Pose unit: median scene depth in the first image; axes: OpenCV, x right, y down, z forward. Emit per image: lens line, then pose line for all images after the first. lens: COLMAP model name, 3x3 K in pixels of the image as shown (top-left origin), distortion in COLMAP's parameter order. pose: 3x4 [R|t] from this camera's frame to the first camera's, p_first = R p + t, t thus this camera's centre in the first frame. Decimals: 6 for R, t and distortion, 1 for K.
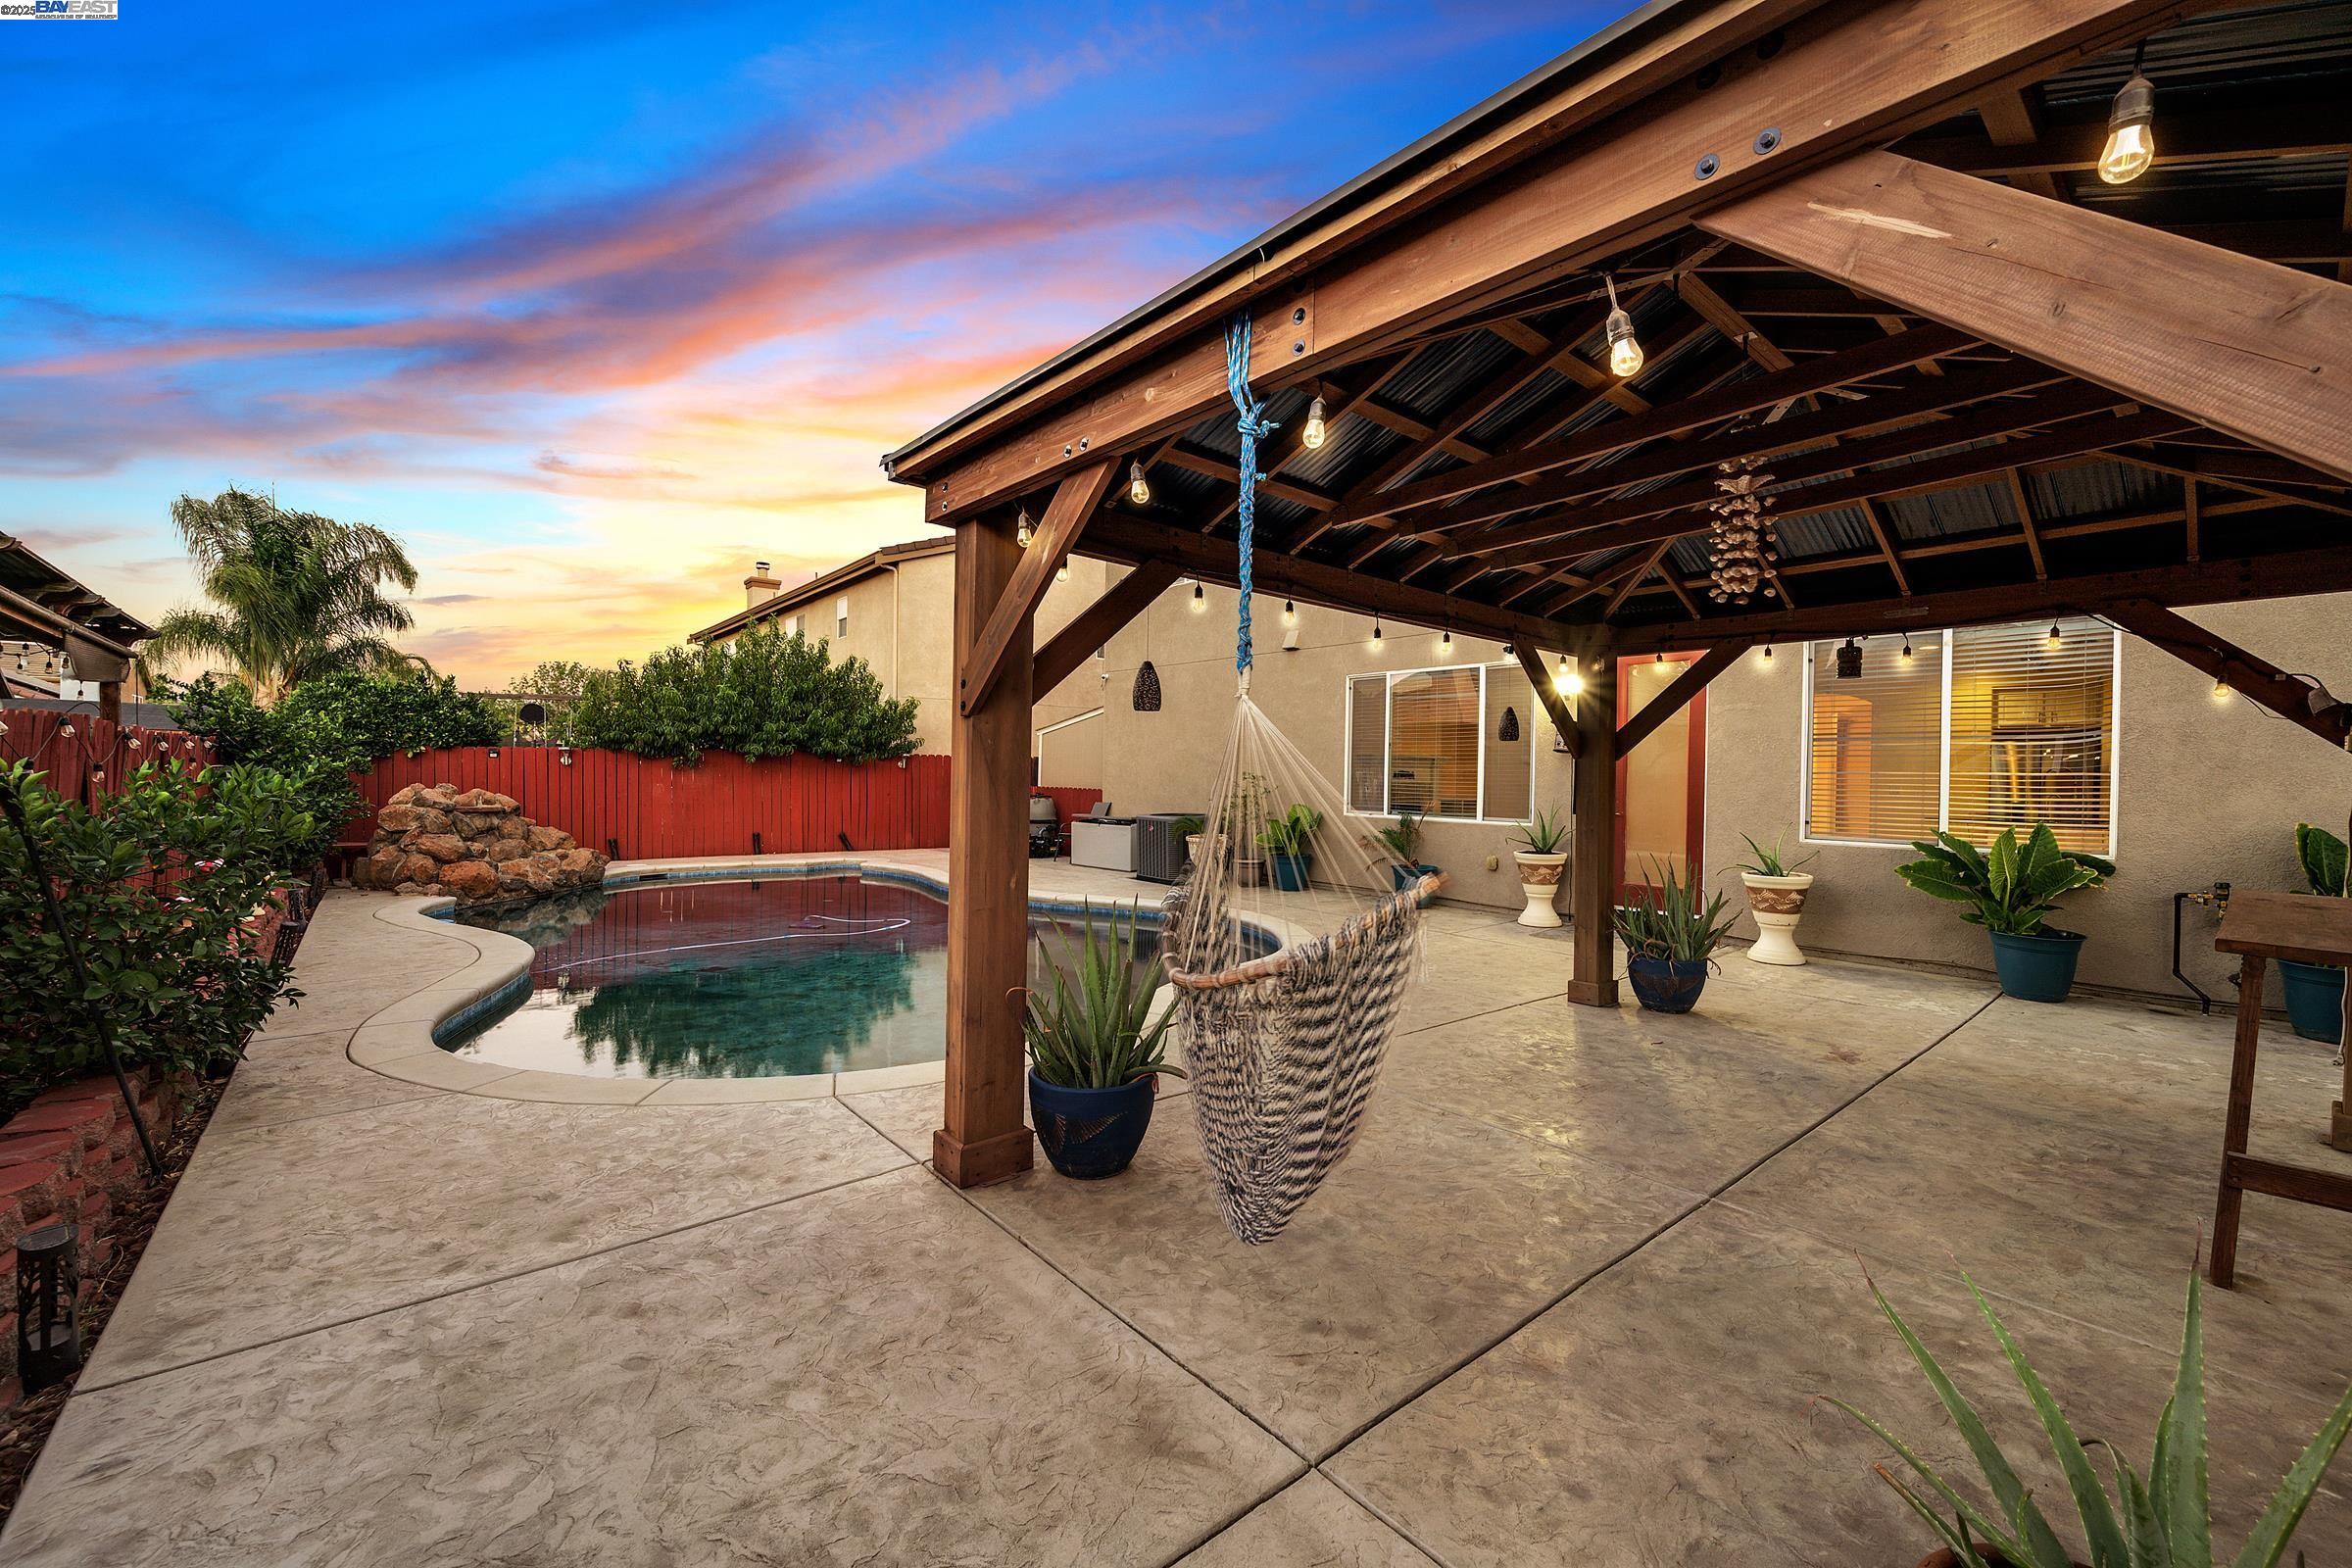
lens RADIAL K [[935.5, 0, 1179.1], [0, 935.5, 766.2], [0, 0, 1]] dist [-0.009333, 0.000691]
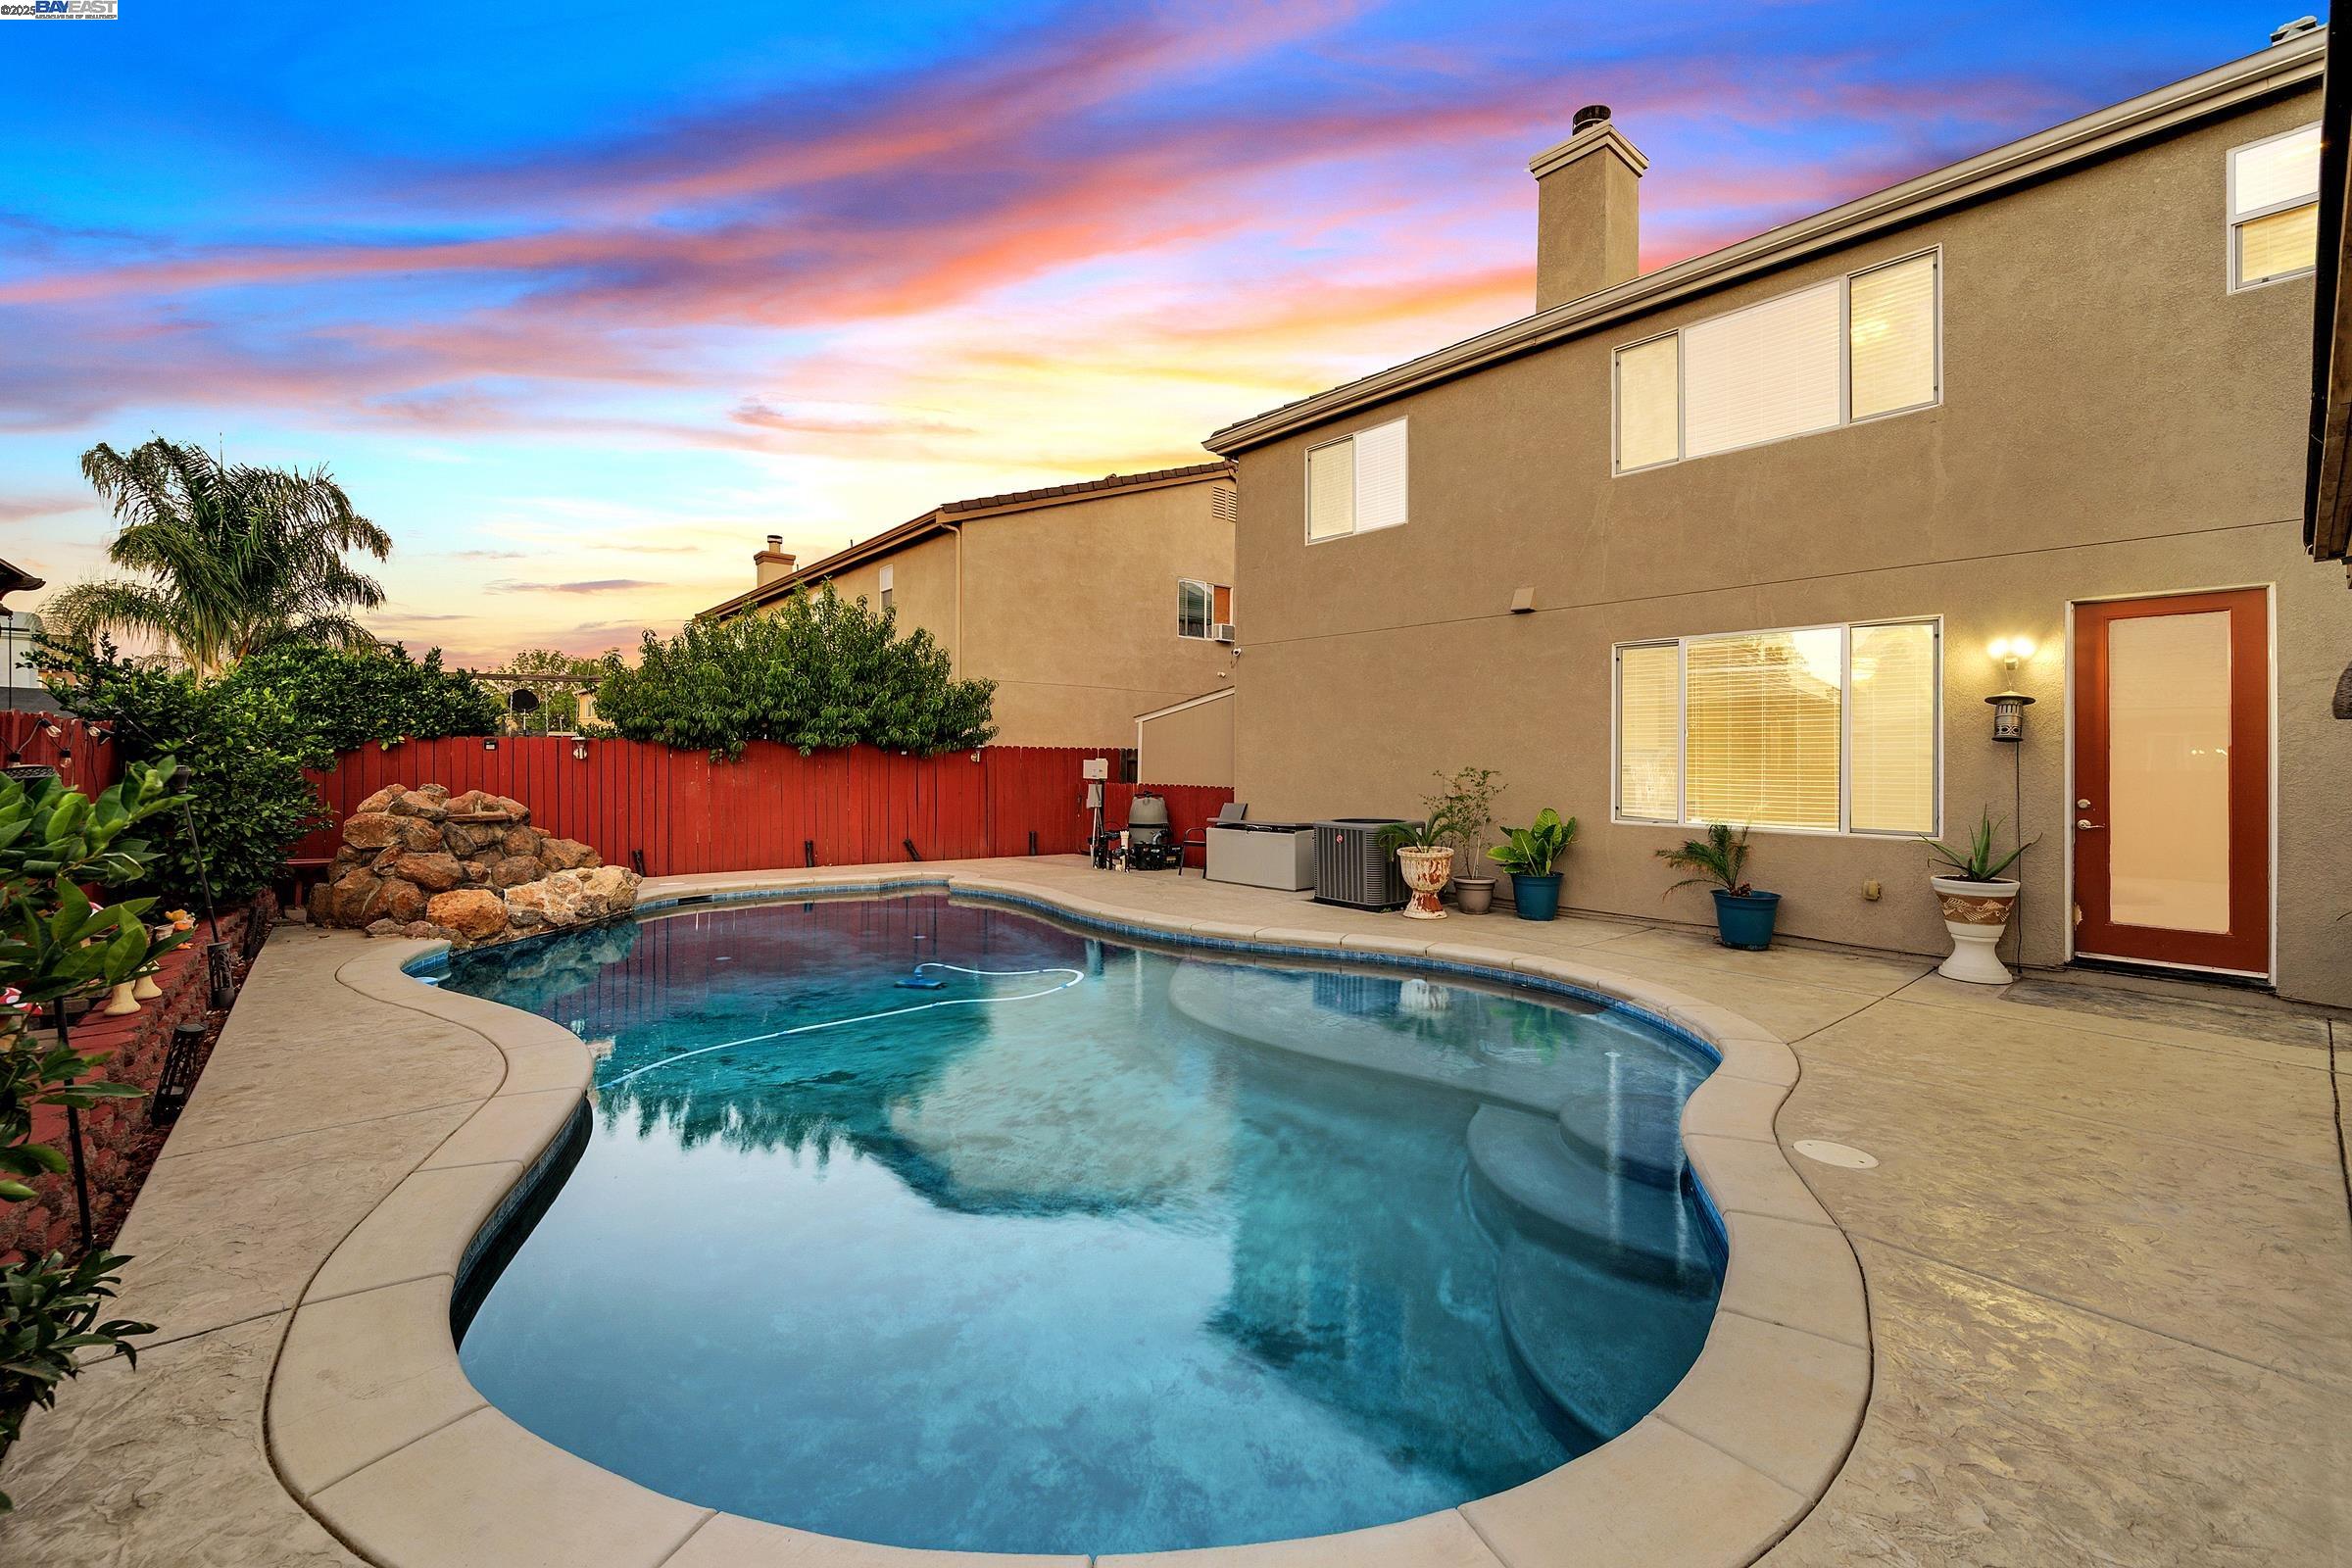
lens RADIAL K [[935.5, 0, 1178.4], [0, 935.5, 752.9], [0, 0, 1]] dist [-0.009333, 0.000691]
pose [[0.999804, -0.001140, 0.019767, -0.164329], [0.001247, 0.999985, -0.005407, -0.001671], [-0.019761, 0.005431, 0.999790, 0.192174]]
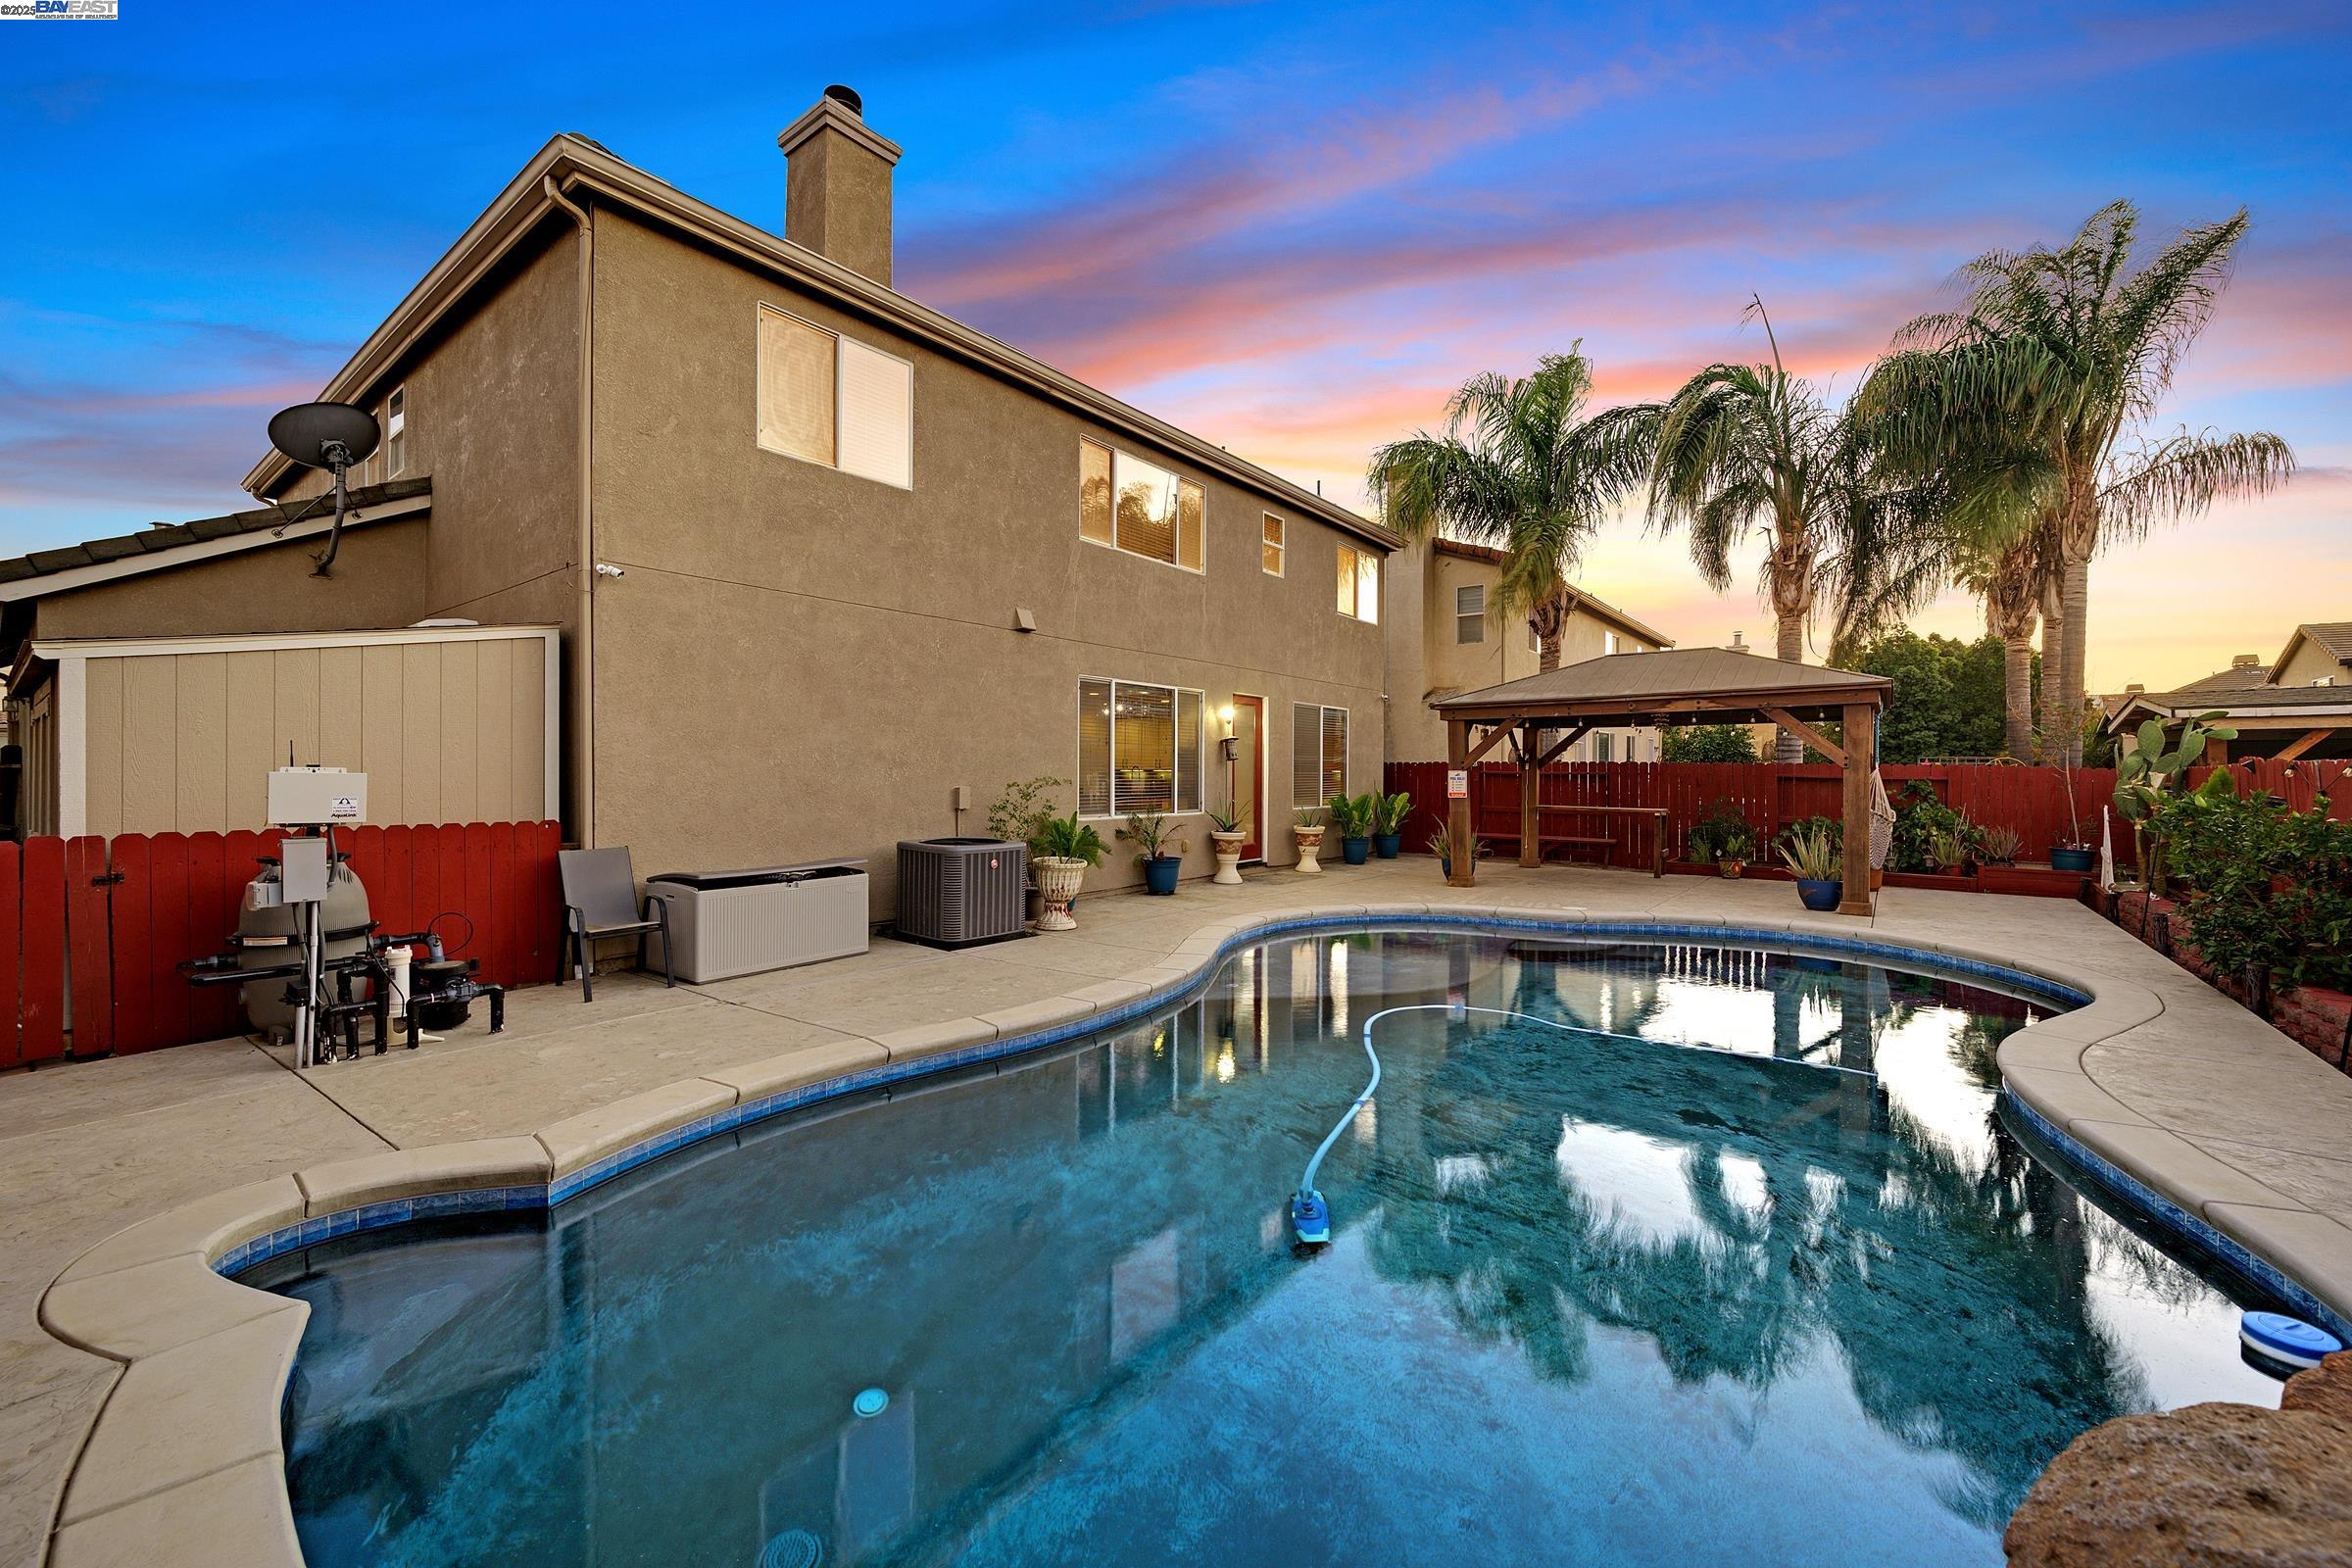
lens RADIAL K [[935.5, 0, 1182.5], [0, 935.5, 776.1], [0, 0, 1]] dist [-0.009333, 0.000691]
pose [[-0.222111, -0.018532, 0.974845, -0.644627], [-0.014071, 0.999776, 0.015800, -0.008235], [-0.974920, -0.010208, -0.222322, 0.915735]]
